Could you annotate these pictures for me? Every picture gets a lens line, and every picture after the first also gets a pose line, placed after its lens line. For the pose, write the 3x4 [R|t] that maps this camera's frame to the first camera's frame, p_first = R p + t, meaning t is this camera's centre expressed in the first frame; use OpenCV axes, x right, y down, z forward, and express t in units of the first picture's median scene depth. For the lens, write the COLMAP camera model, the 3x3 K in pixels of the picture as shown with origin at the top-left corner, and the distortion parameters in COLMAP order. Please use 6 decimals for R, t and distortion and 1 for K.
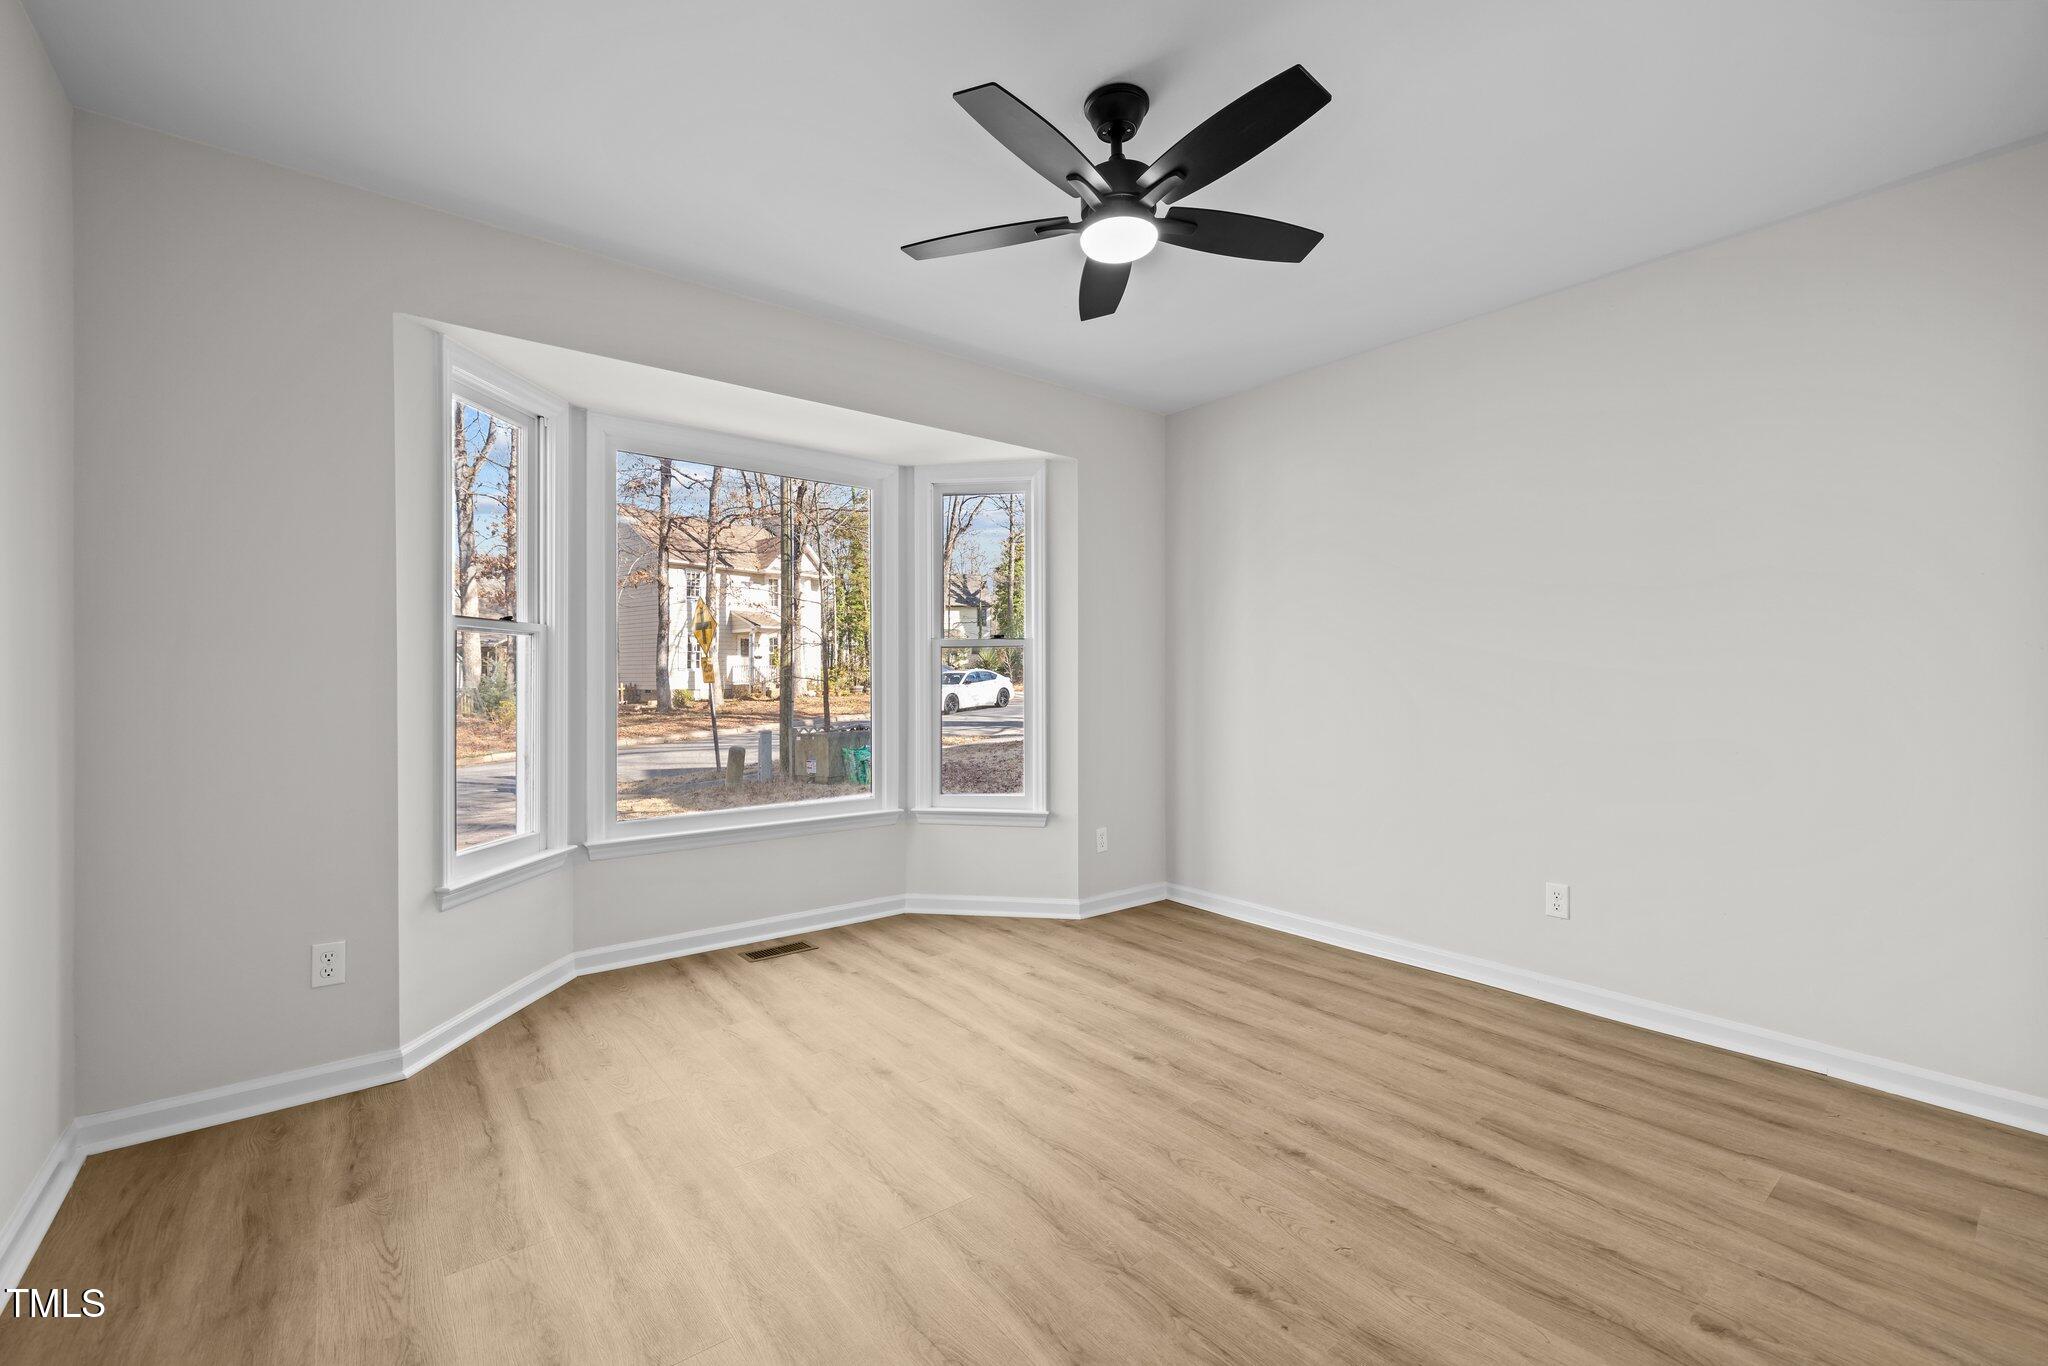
lens RADIAL K [[862.9, 0, 1026.4], [0, 862.9, 684.4], [0, 0, 1]] dist [0.001108, 0.001263]
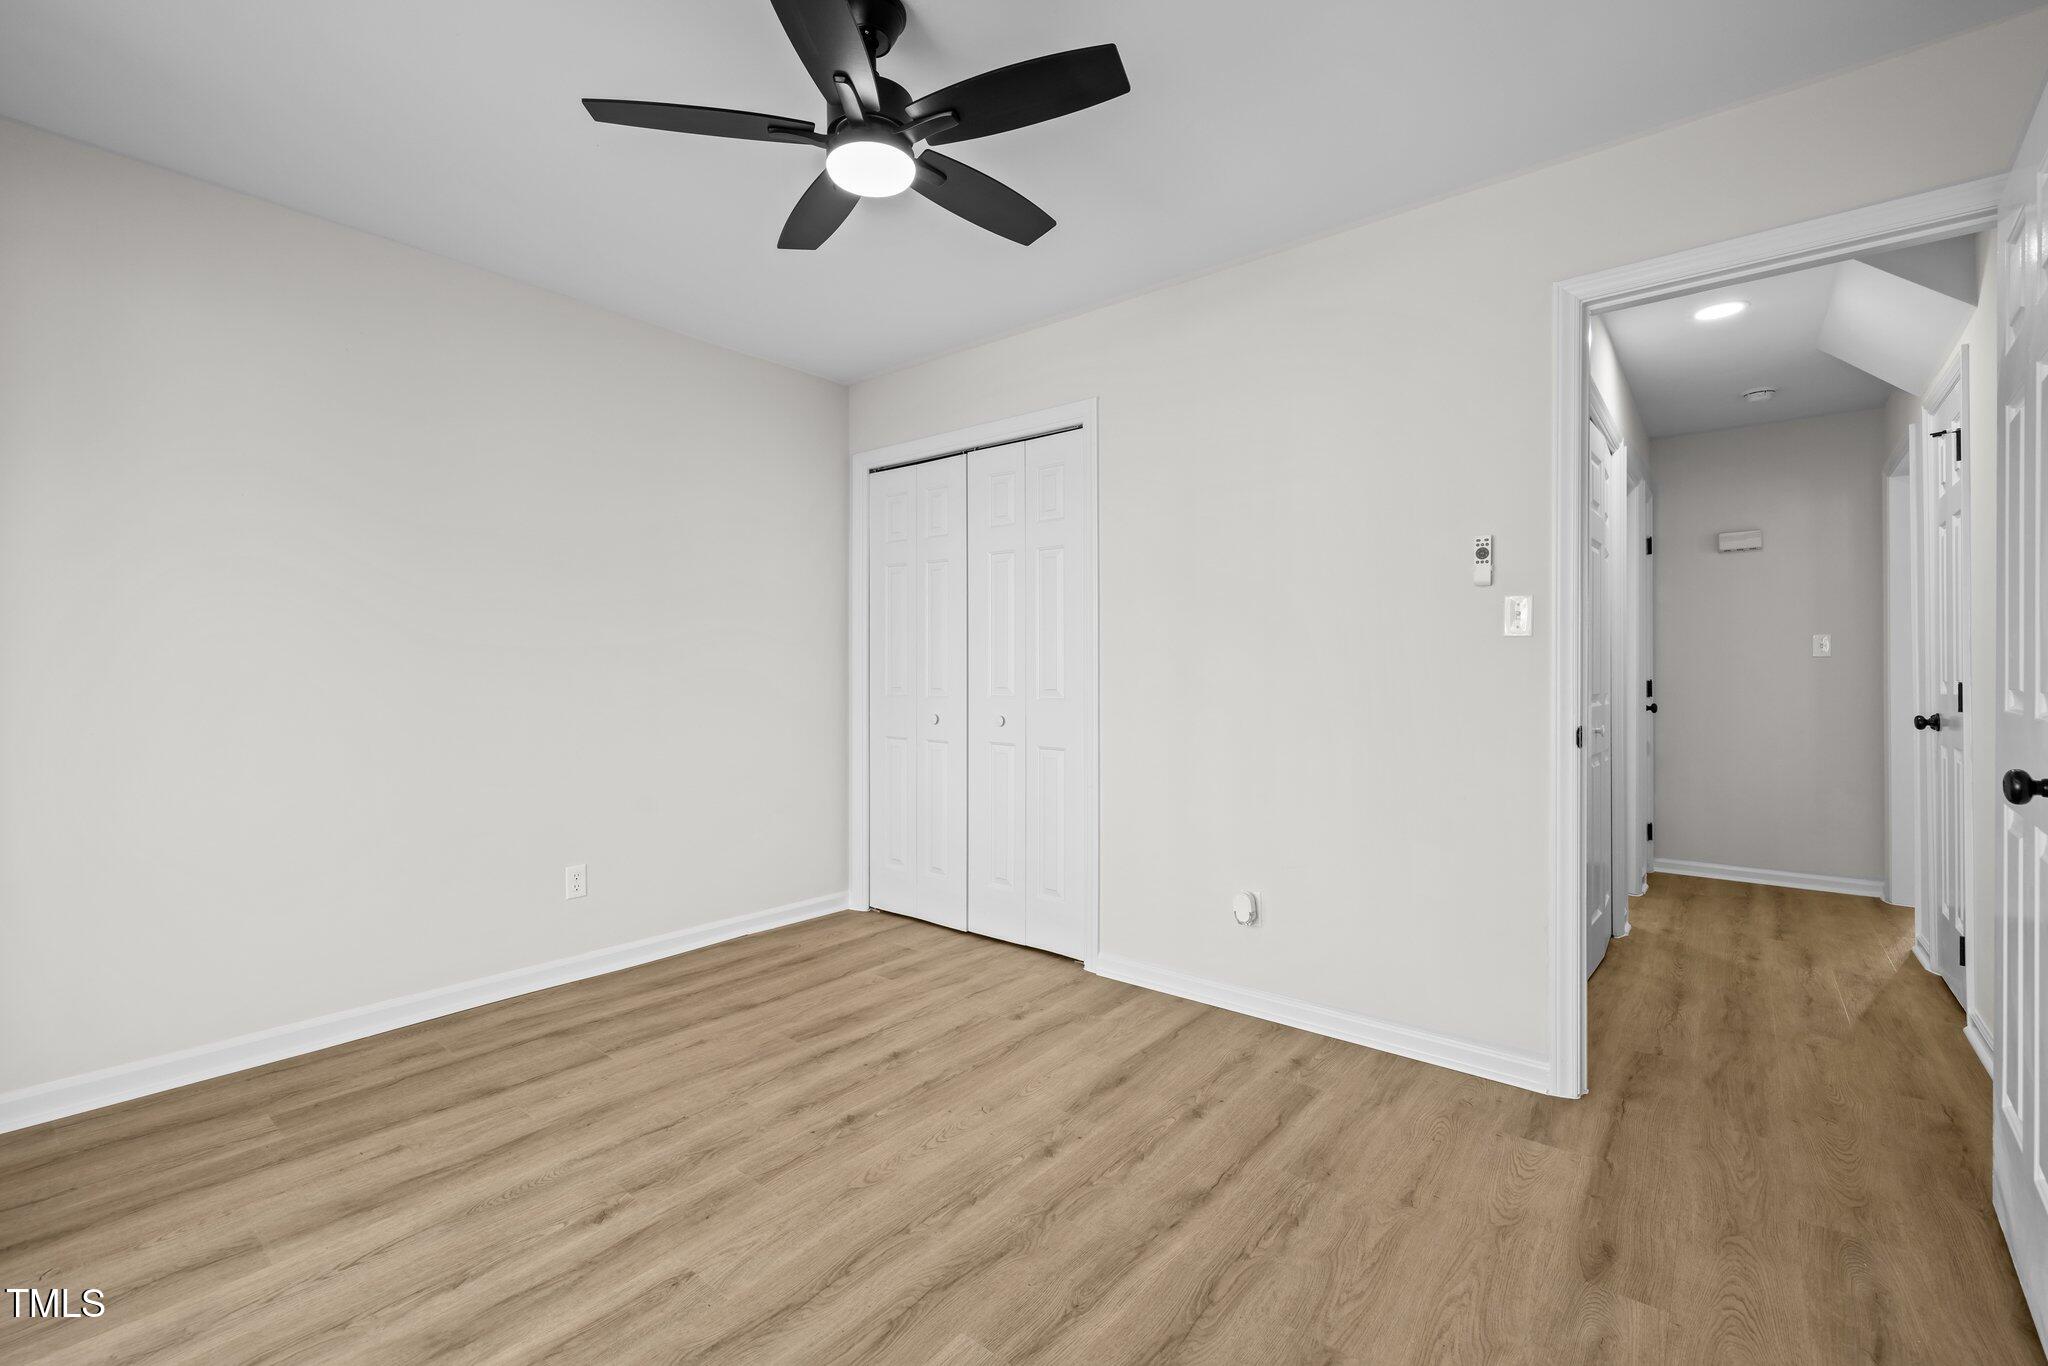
lens RADIAL K [[862.9, 0, 1023.4], [0, 862.9, 669.9], [0, 0, 1]] dist [0.001108, 0.001263]
pose [[-0.204090, 0.002555, 0.978949, -0.612698], [0.003925, 0.999991, -0.001792, -0.001851], [-0.978944, 0.003477, -0.204098, 0.807252]]
